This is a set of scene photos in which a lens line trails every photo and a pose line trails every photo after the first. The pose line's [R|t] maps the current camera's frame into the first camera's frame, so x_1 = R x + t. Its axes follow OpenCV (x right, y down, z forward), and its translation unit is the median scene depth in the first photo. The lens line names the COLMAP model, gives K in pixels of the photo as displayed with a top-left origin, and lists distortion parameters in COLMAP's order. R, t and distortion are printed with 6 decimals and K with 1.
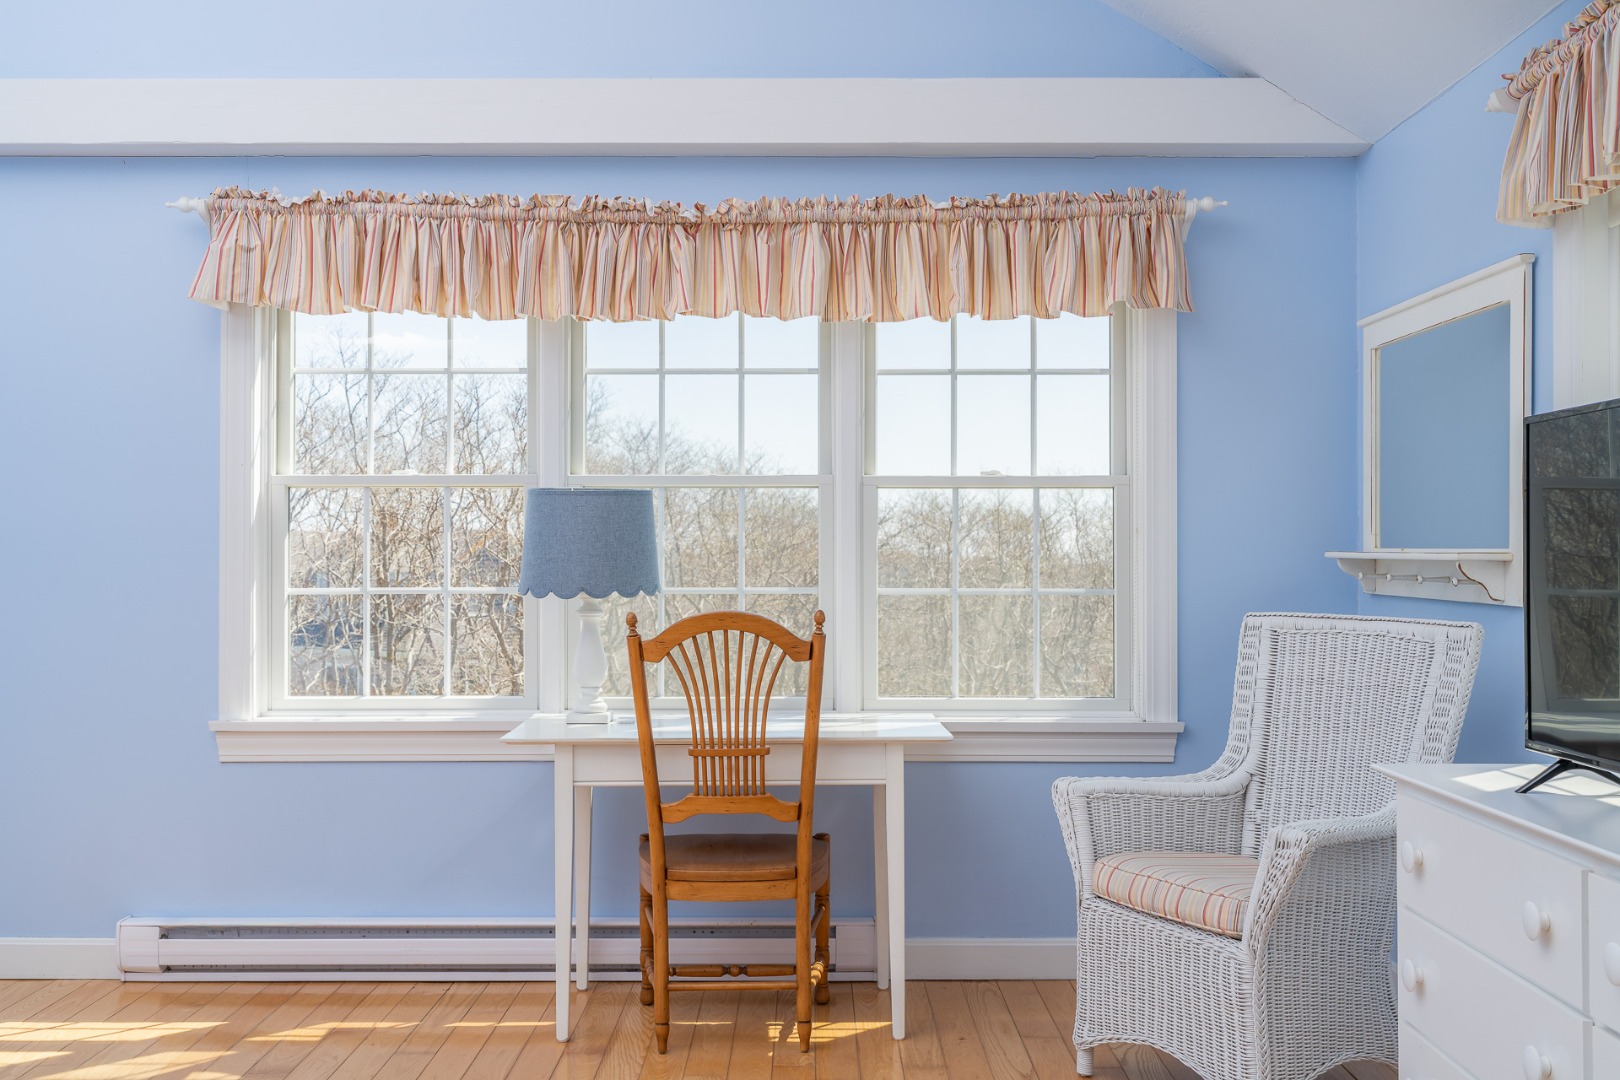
lens RADIAL K [[1573.4, 0, 810.0], [0, 1573.4, 540.0], [0, 0, 1]] dist [-0.005706, 0.002634]
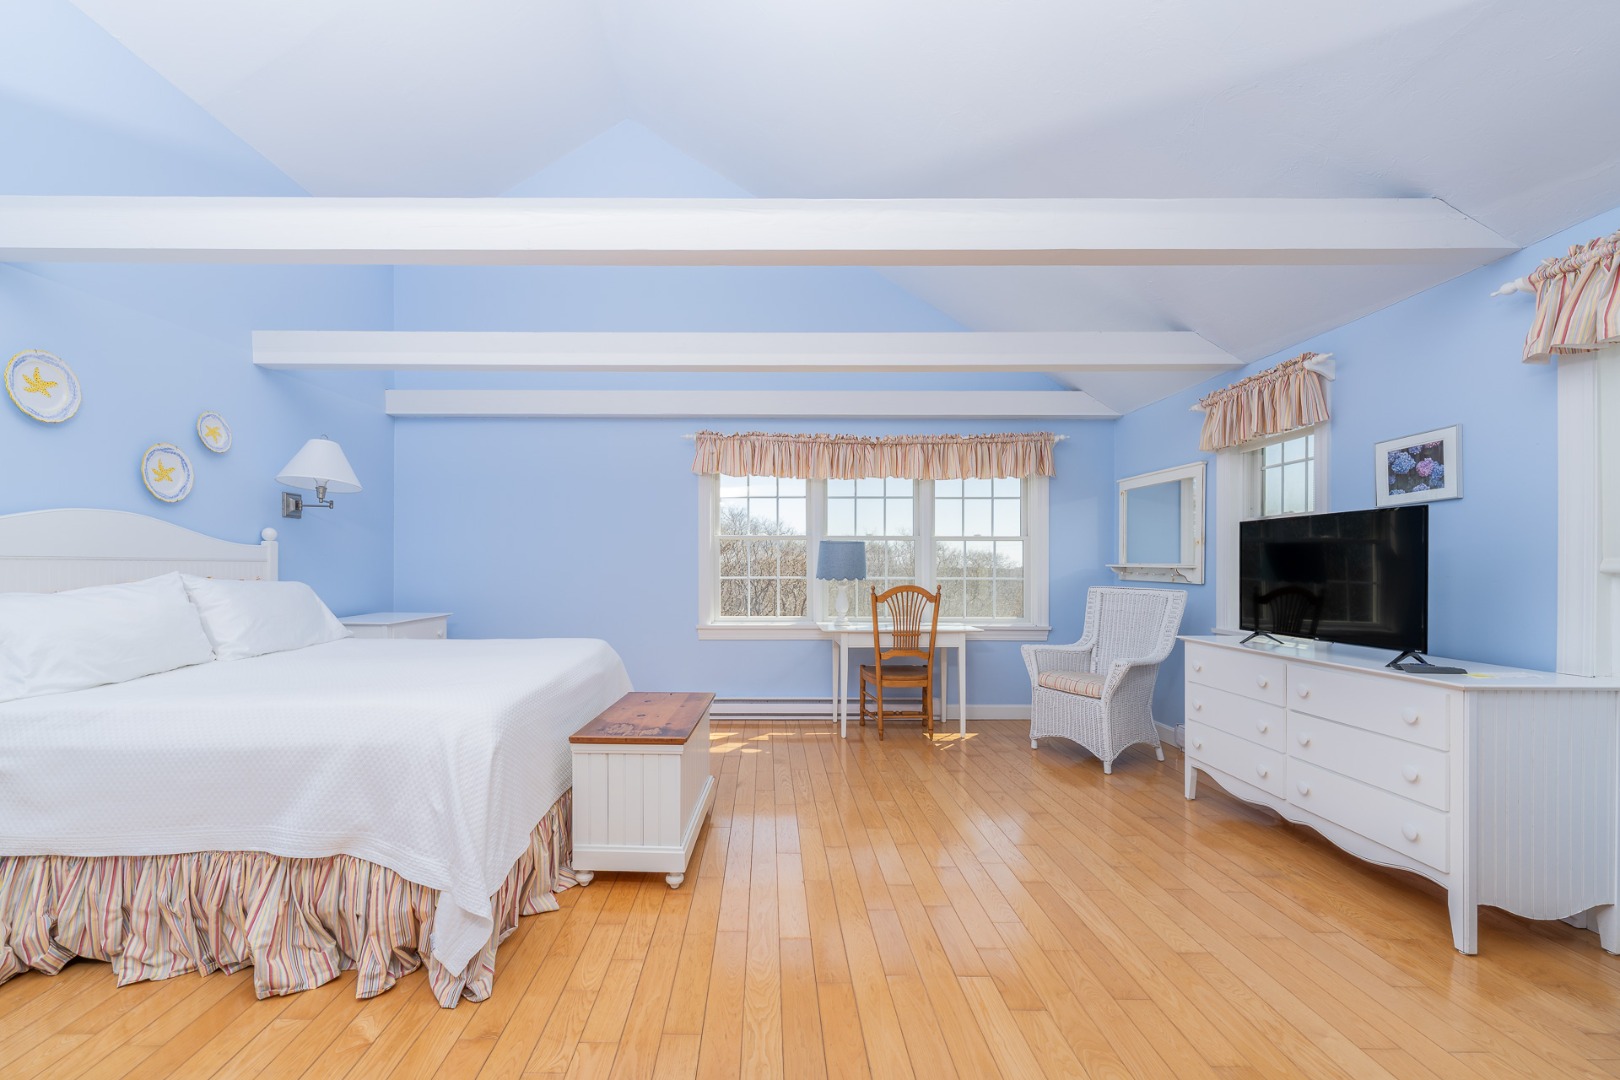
lens RADIAL K [[671.9, 0, 762.9], [0, 671.9, 568.4], [0, 0, 1]] dist [0.000087, -0.000021]
pose [[0.999995, 0.002629, -0.001772, -0.266338], [-0.002606, 0.999912, 0.013029, 0.000505], [0.001806, -0.013024, 0.999914, -0.172435]]
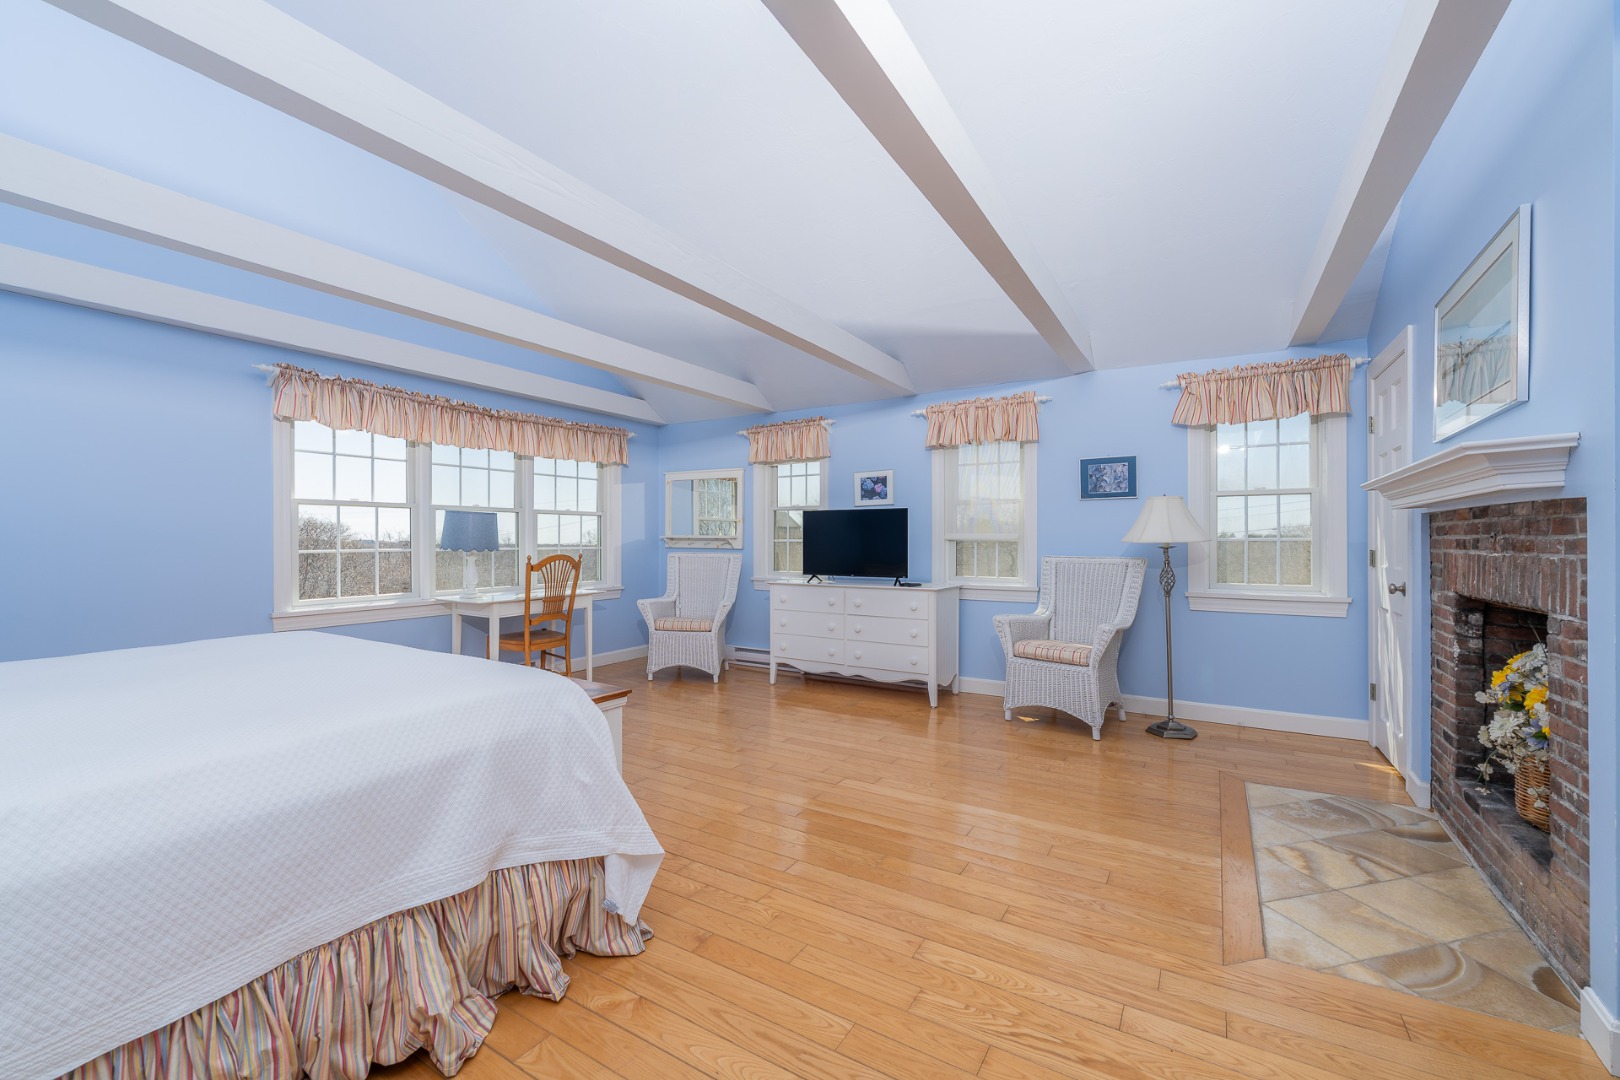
lens RADIAL K [[652.8, 0, 810.0], [0, 652.8, 540.0], [0, 0, 1]] dist [-0.000192, -0.000074]
pose [[0.521959, -0.000181, 0.852971, -0.763109], [-0.009355, 0.999939, 0.005937, 0.004454], [-0.852919, -0.011079, 0.521925, -0.076242]]
